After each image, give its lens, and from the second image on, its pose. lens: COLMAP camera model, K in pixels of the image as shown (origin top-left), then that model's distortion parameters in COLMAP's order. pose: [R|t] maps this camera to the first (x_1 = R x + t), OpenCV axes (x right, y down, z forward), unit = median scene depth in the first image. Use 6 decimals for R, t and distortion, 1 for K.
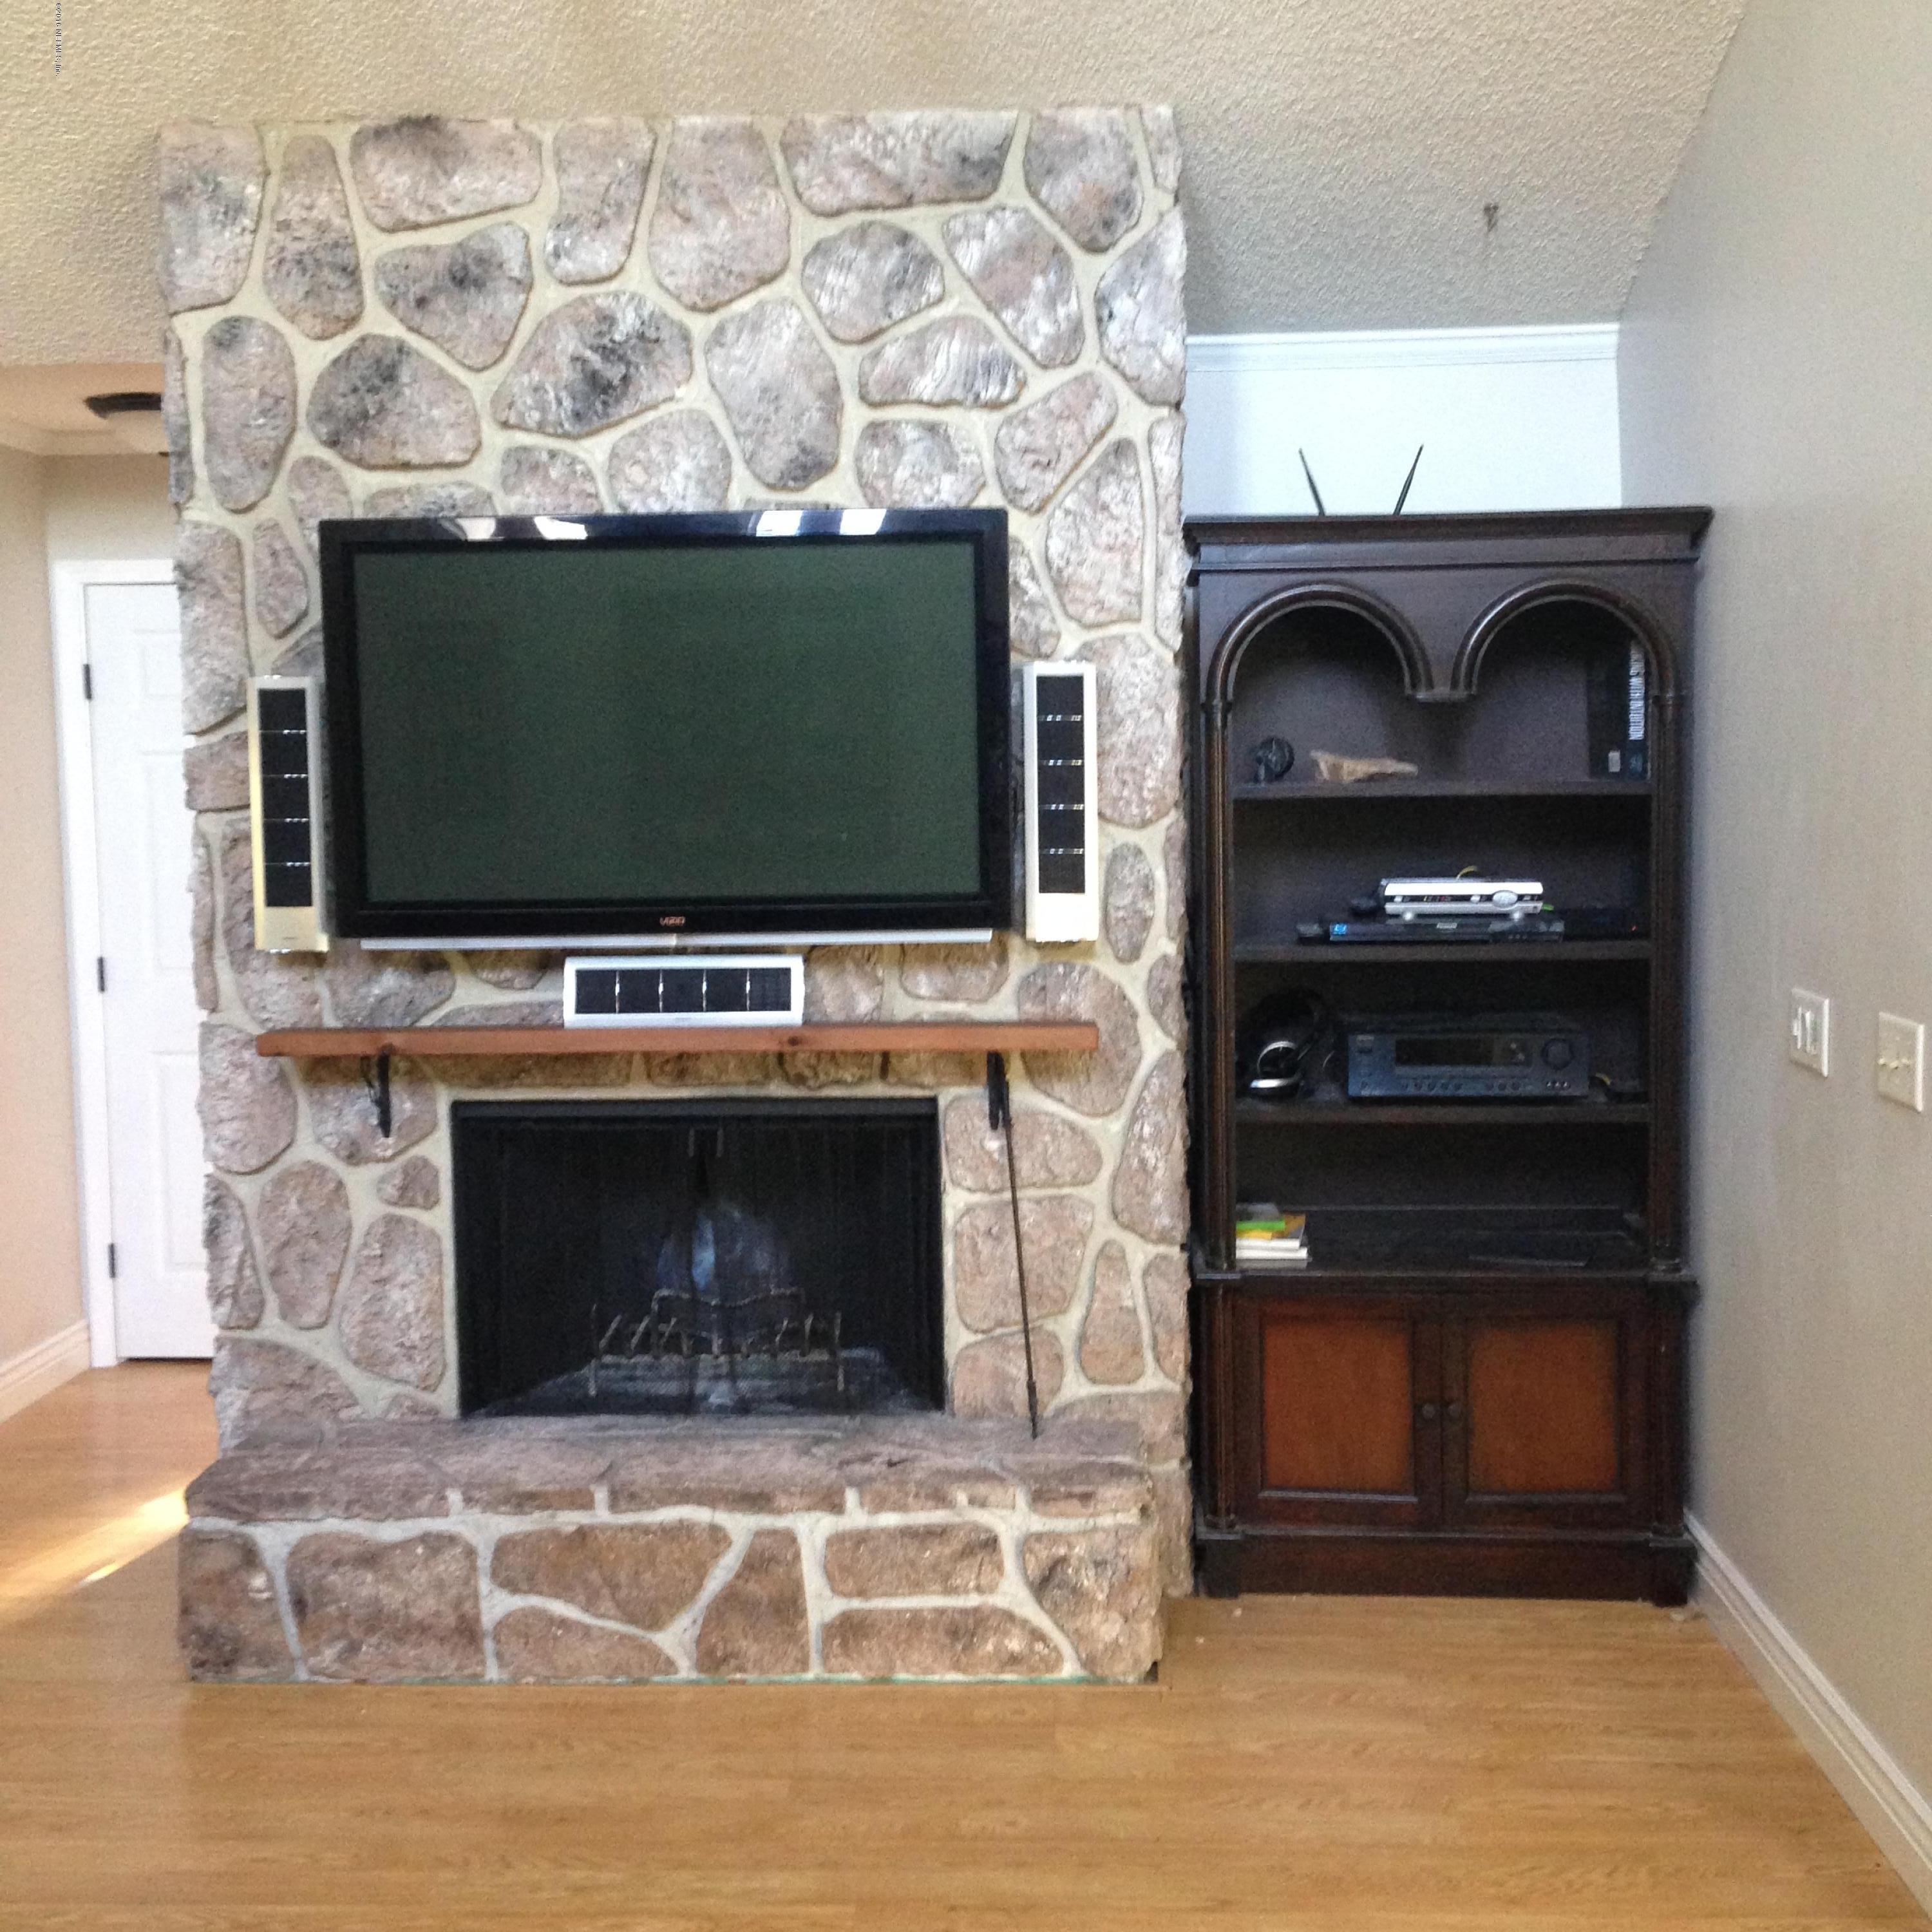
lens RADIAL K [[2252.4, 0, 1030.6], [0, 2252.4, 961.2], [0, 0, 1]] dist [0.007550, 0.000000]
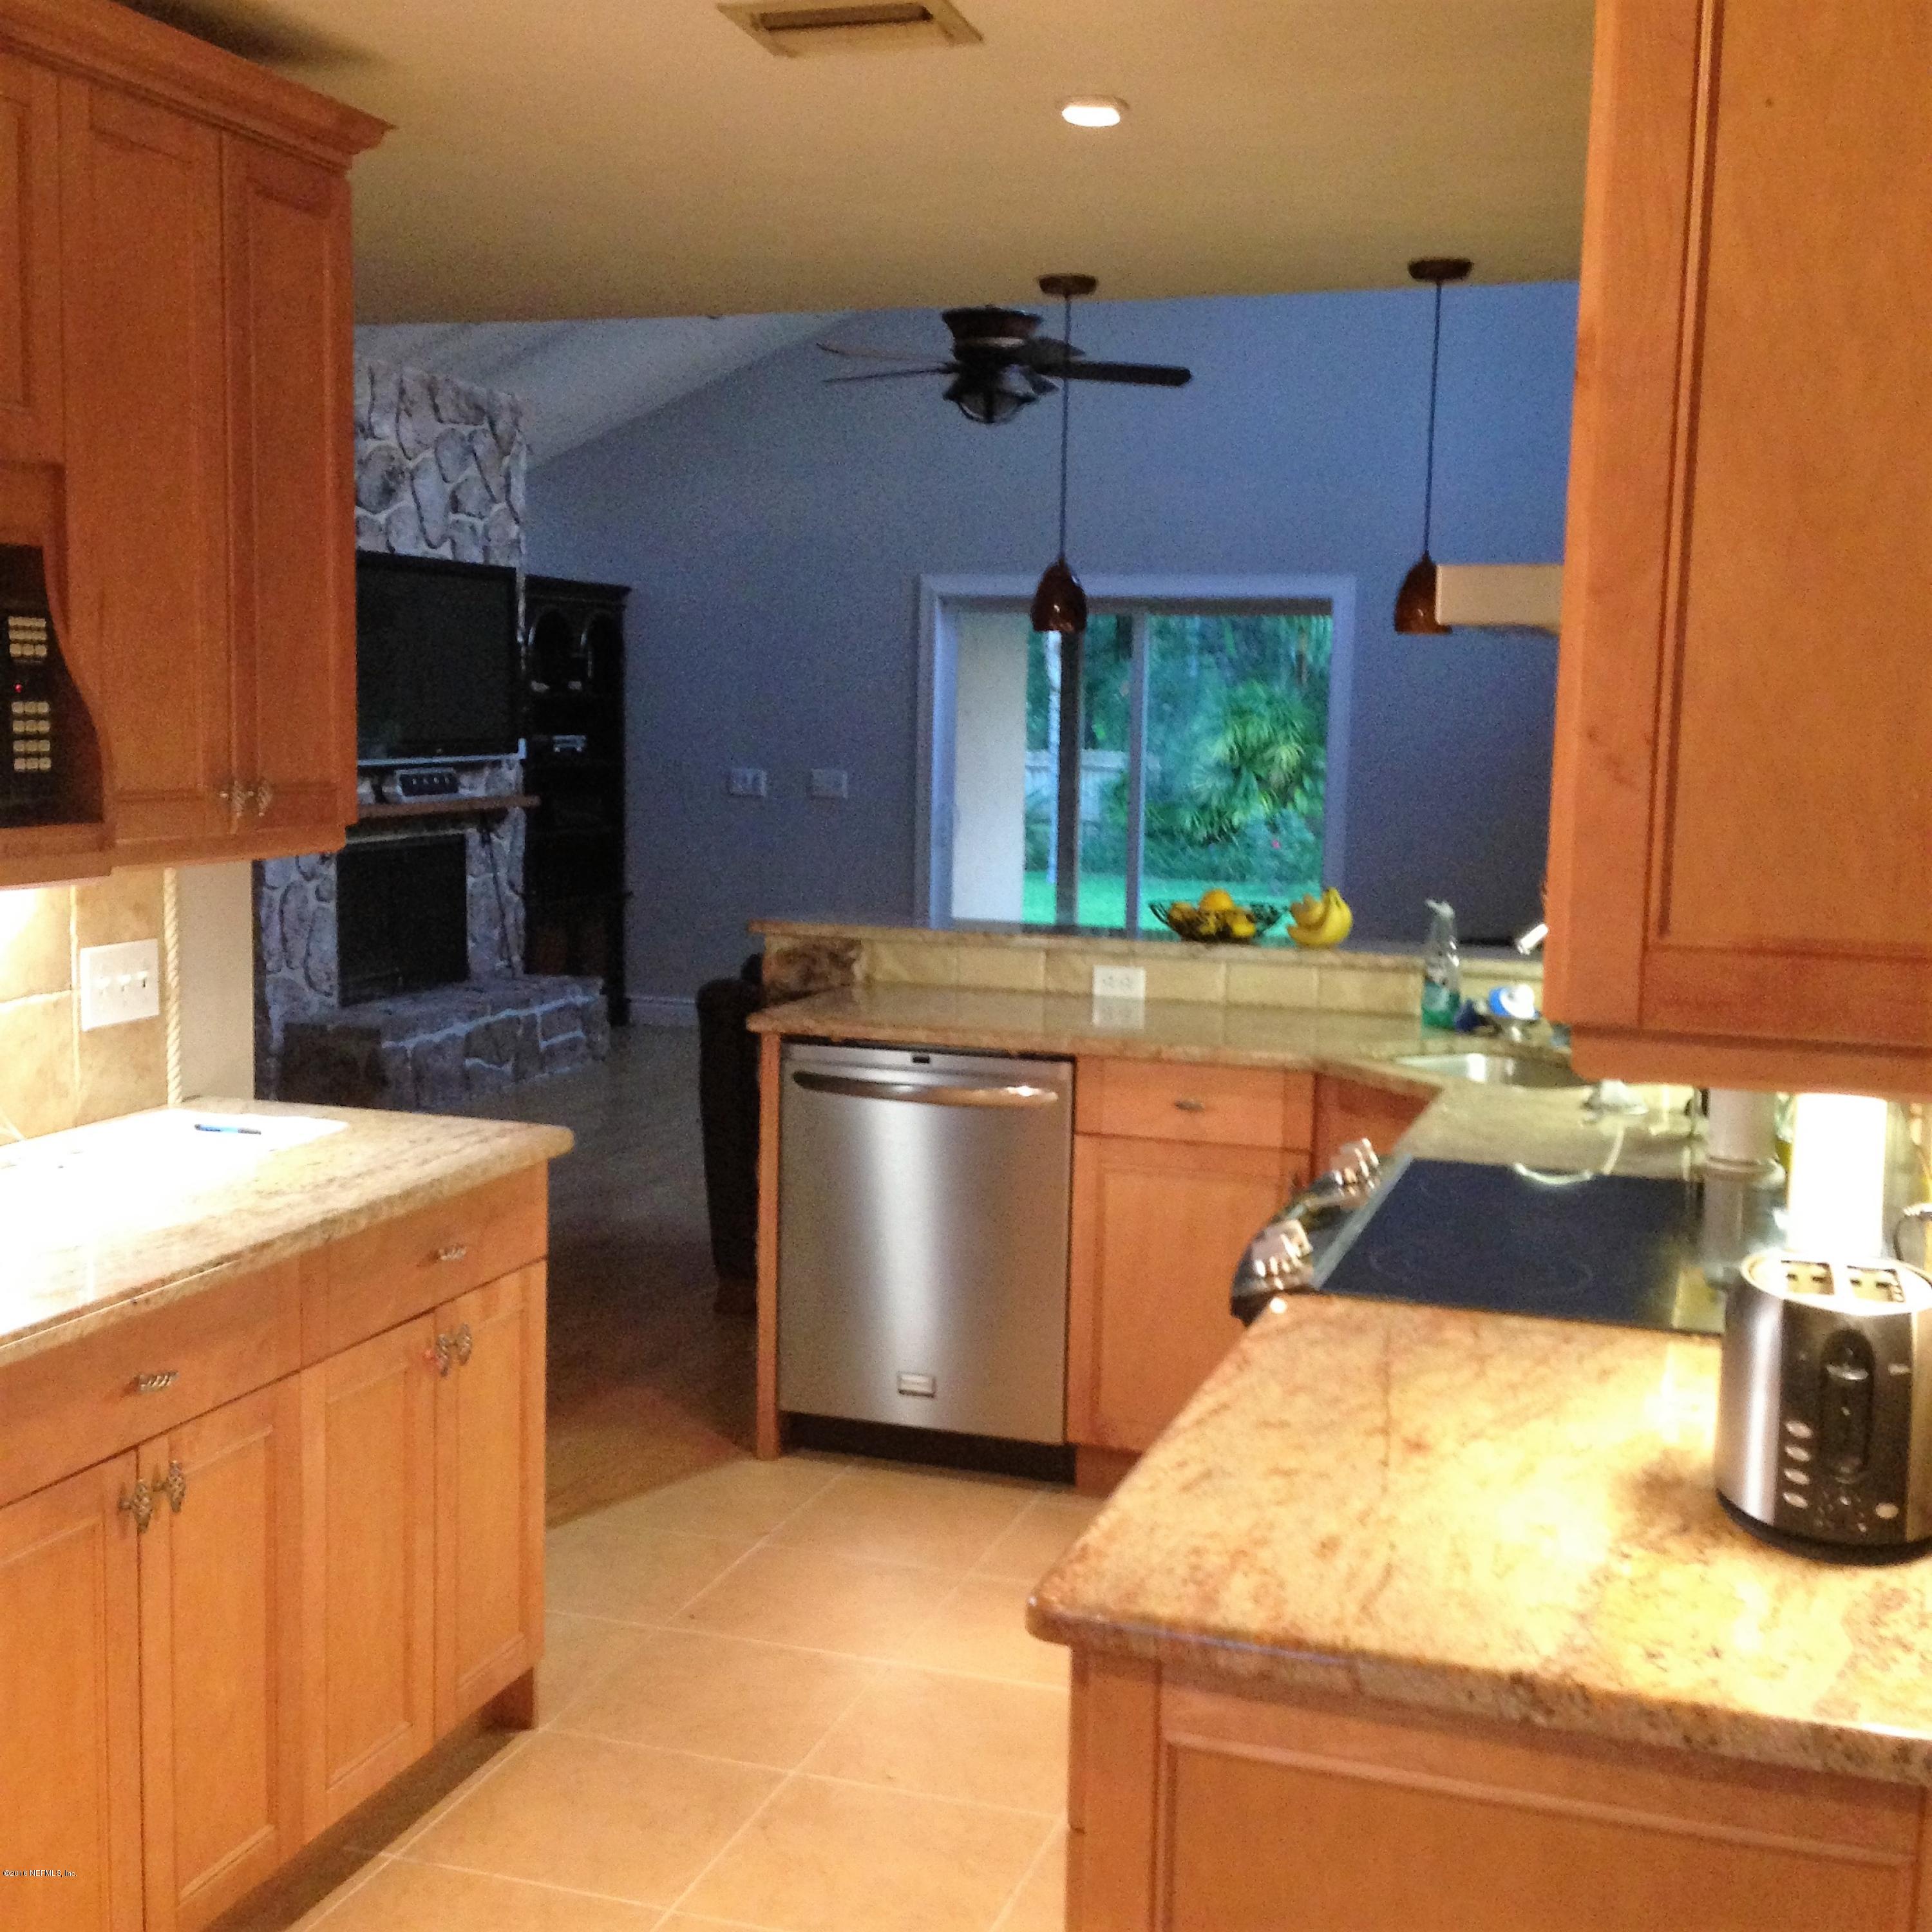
lens RADIAL K [[2252.4, 0, 966.2], [0, 2252.4, 967.5], [0, 0, 1]] dist [0.007550, 0.000000]
pose [[0.304012, -0.092668, 0.948151, -2.019793], [0.051007, 0.995414, 0.080933, 0.038608], [-0.951302, 0.023758, 0.307344, -0.121850]]
